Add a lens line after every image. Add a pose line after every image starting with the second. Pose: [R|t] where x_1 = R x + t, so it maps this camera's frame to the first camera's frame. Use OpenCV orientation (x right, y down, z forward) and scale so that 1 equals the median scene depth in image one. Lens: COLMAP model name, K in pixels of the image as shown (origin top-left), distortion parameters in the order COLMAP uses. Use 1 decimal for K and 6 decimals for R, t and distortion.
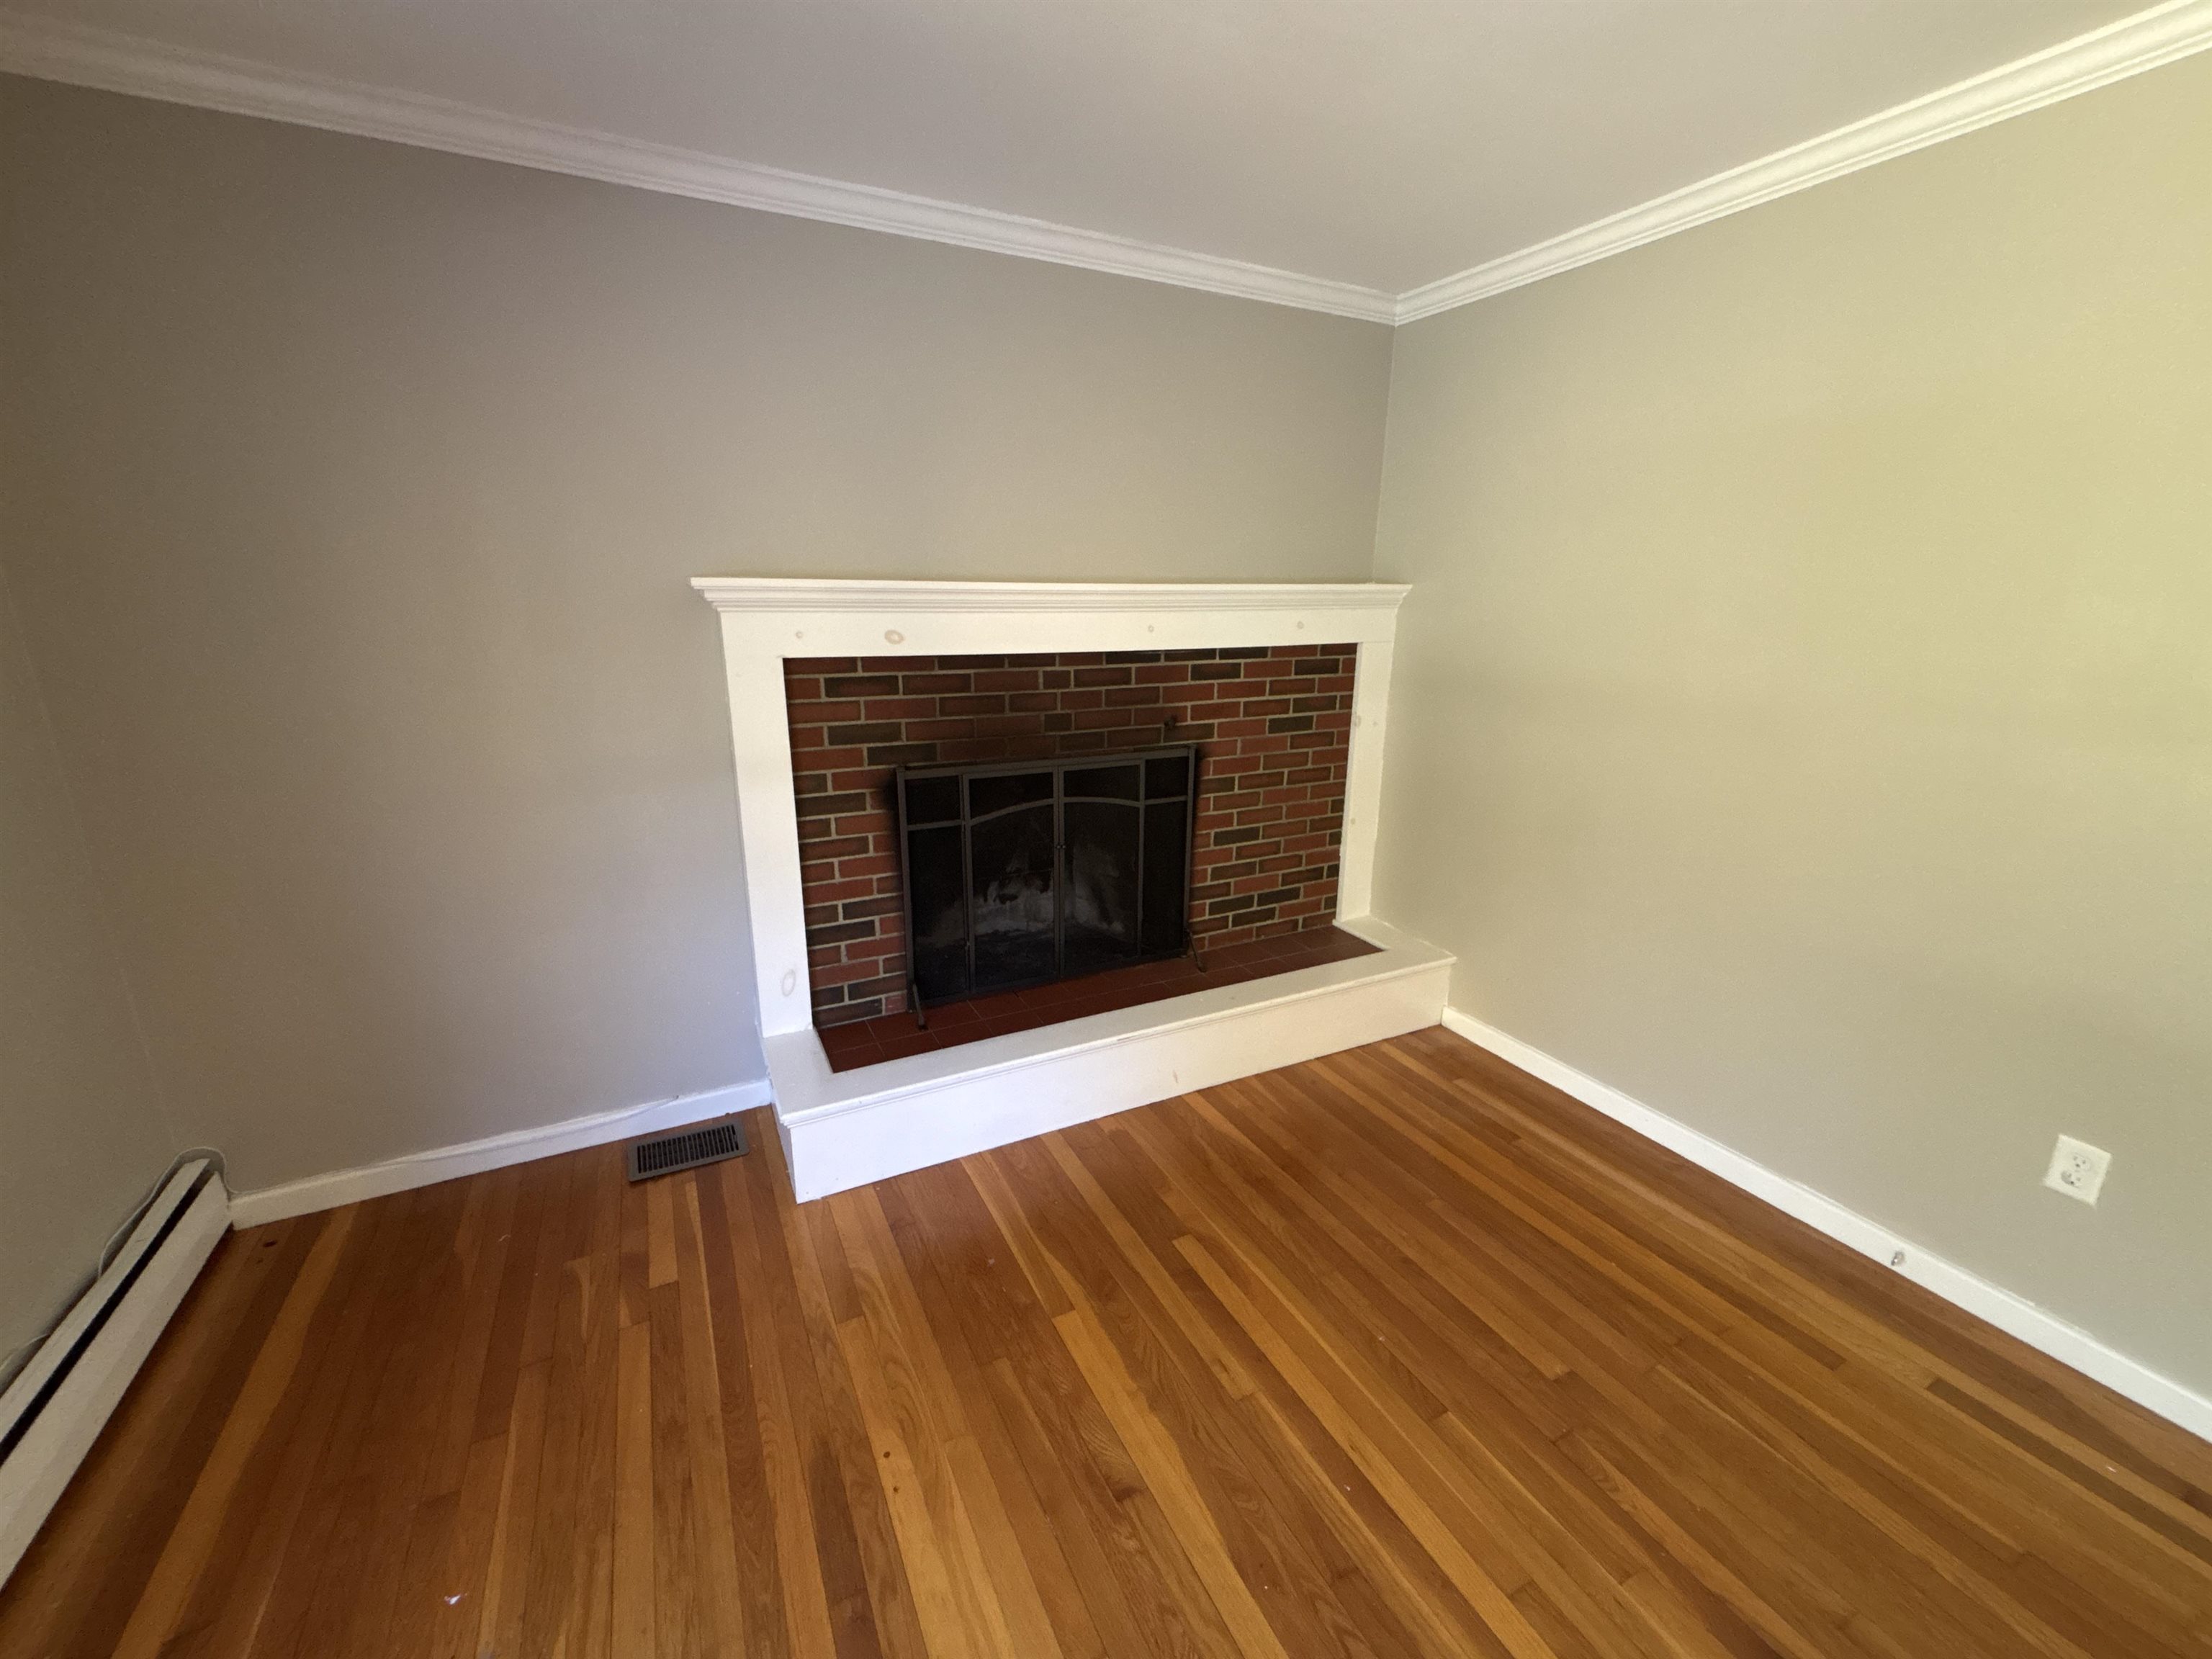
lens RADIAL K [[875.9, 0, 1102.9], [0, 875.9, 837.9], [0, 0, 1]] dist [0.007490, -0.000509]
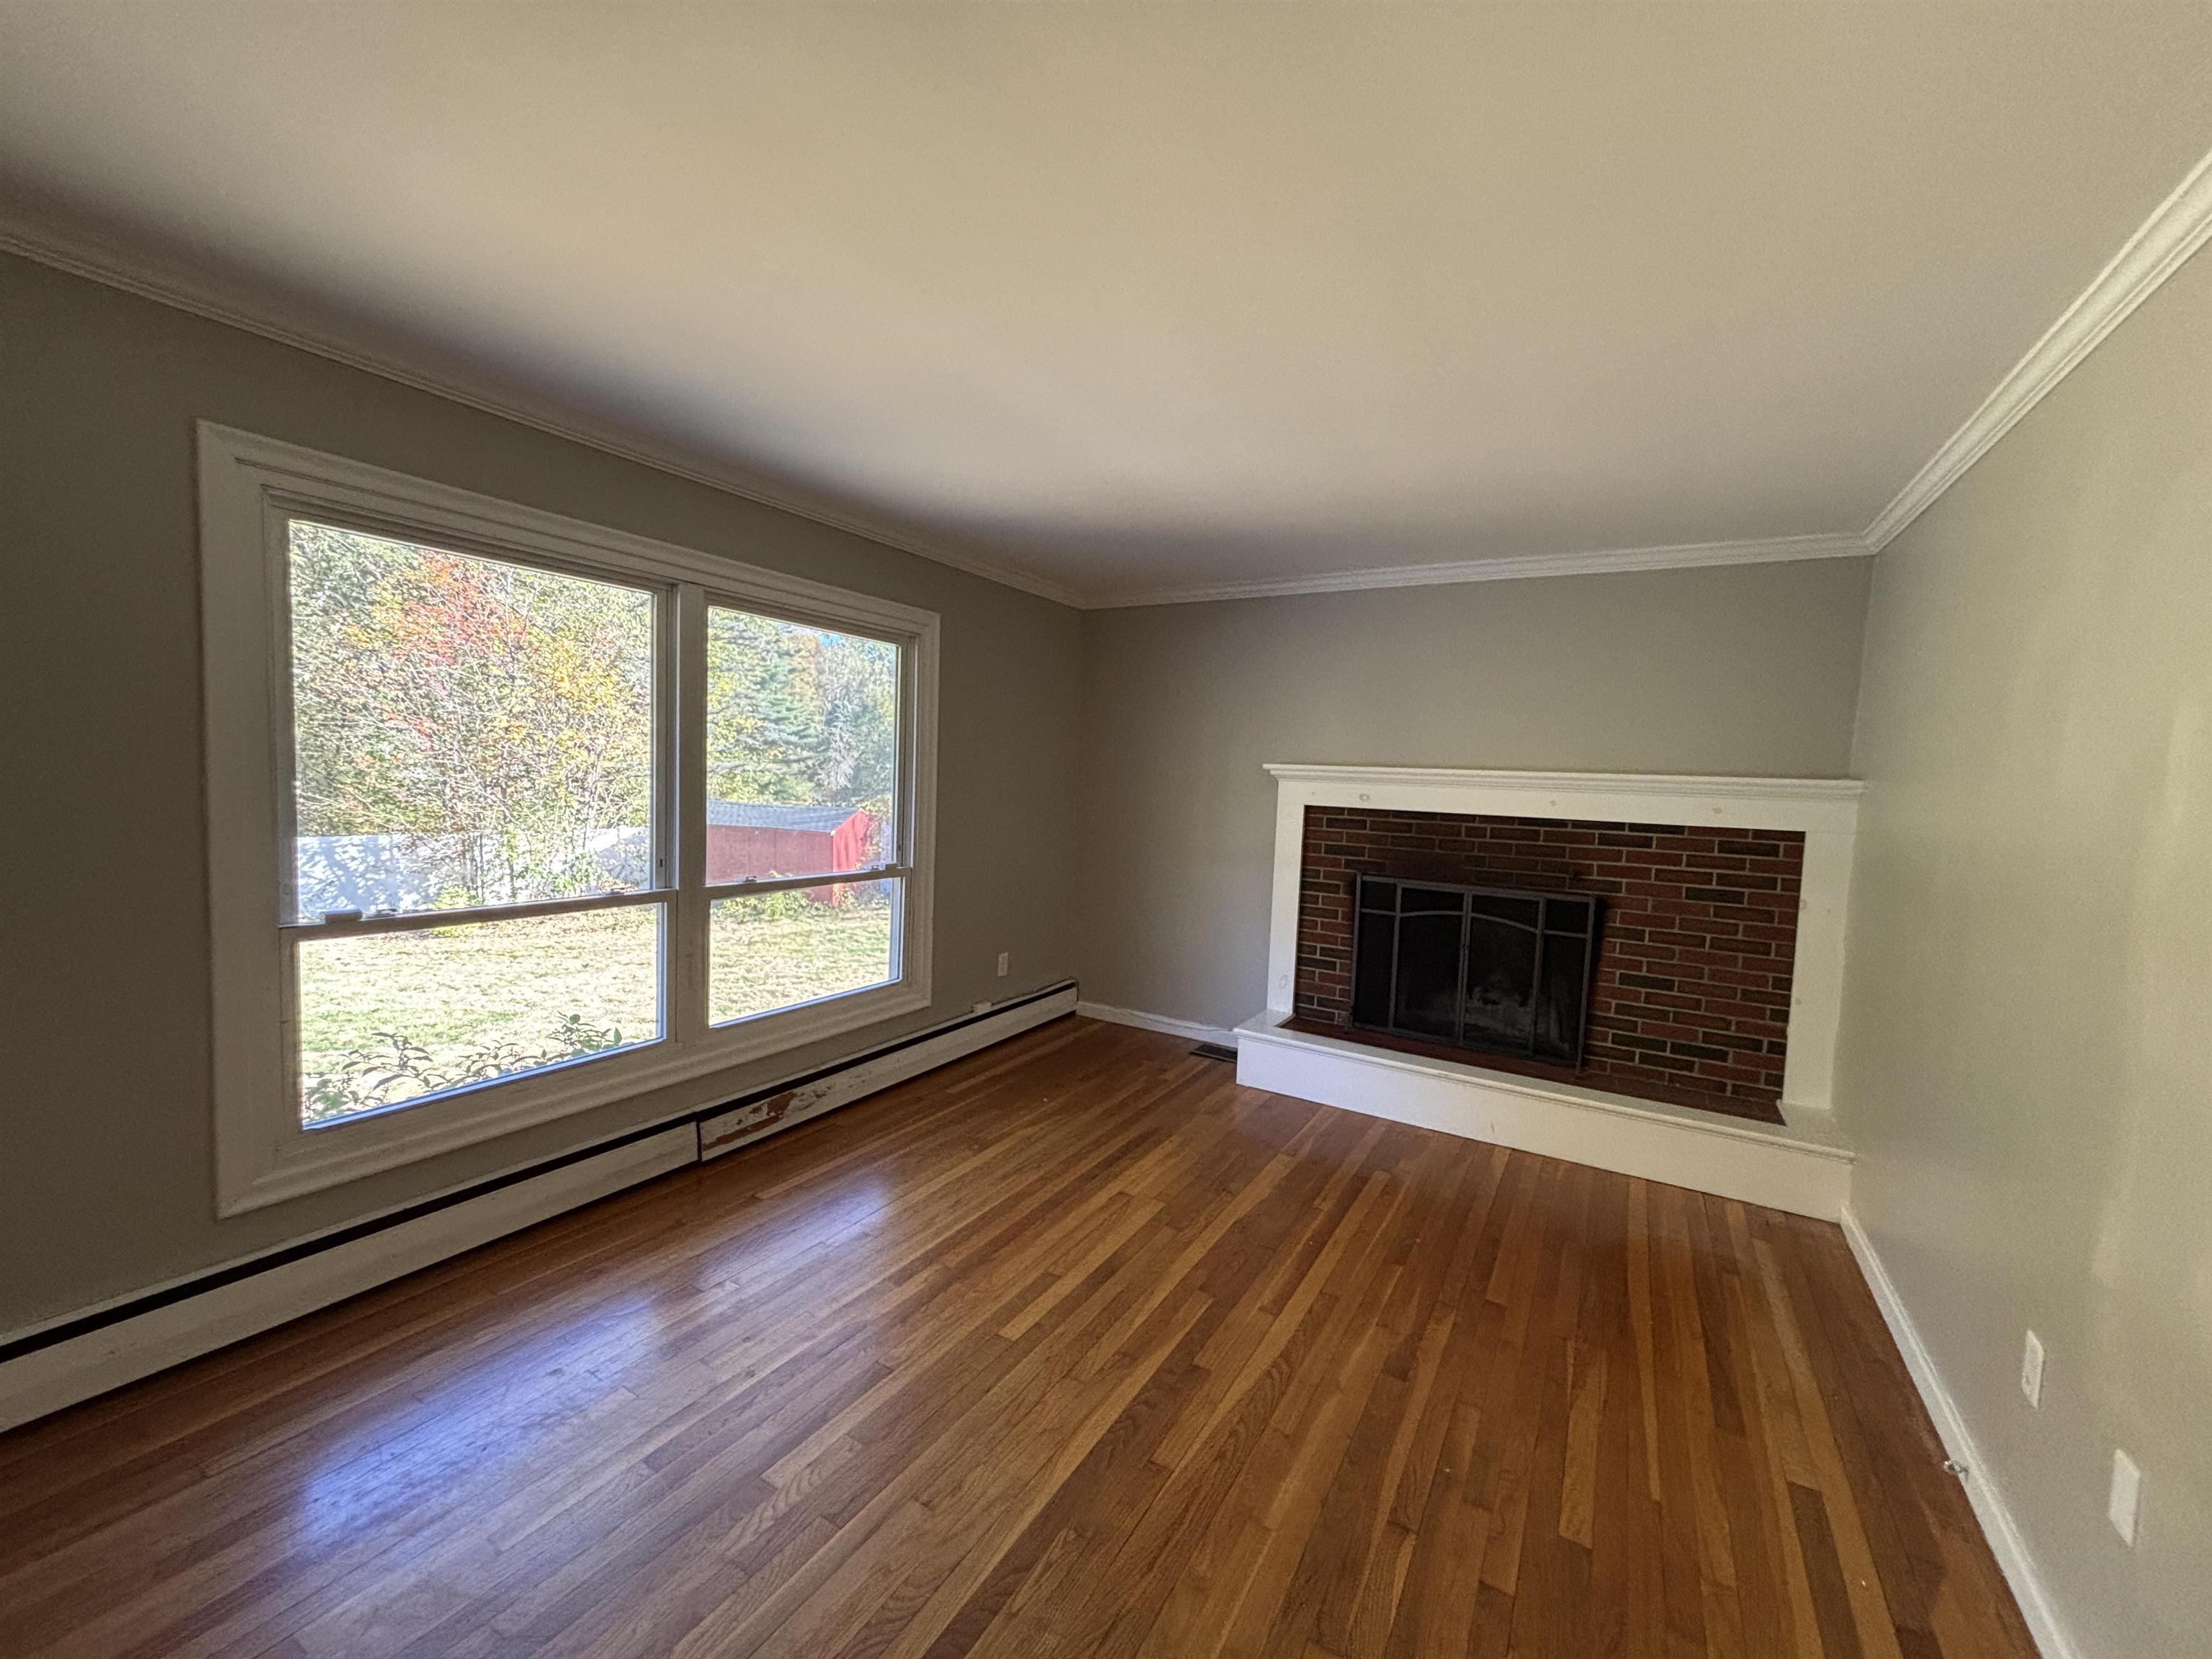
lens RADIAL K [[890.3, 0, 1106.0], [0, 890.3, 829.5], [0, 0, 1]] dist [-0.000581, -0.000078]
pose [[0.534255, 0.070630, -0.842368, 0.871051], [-0.258738, 0.962340, -0.083410, 0.101145], [0.804753, 0.262514, 0.532409, -0.308224]]
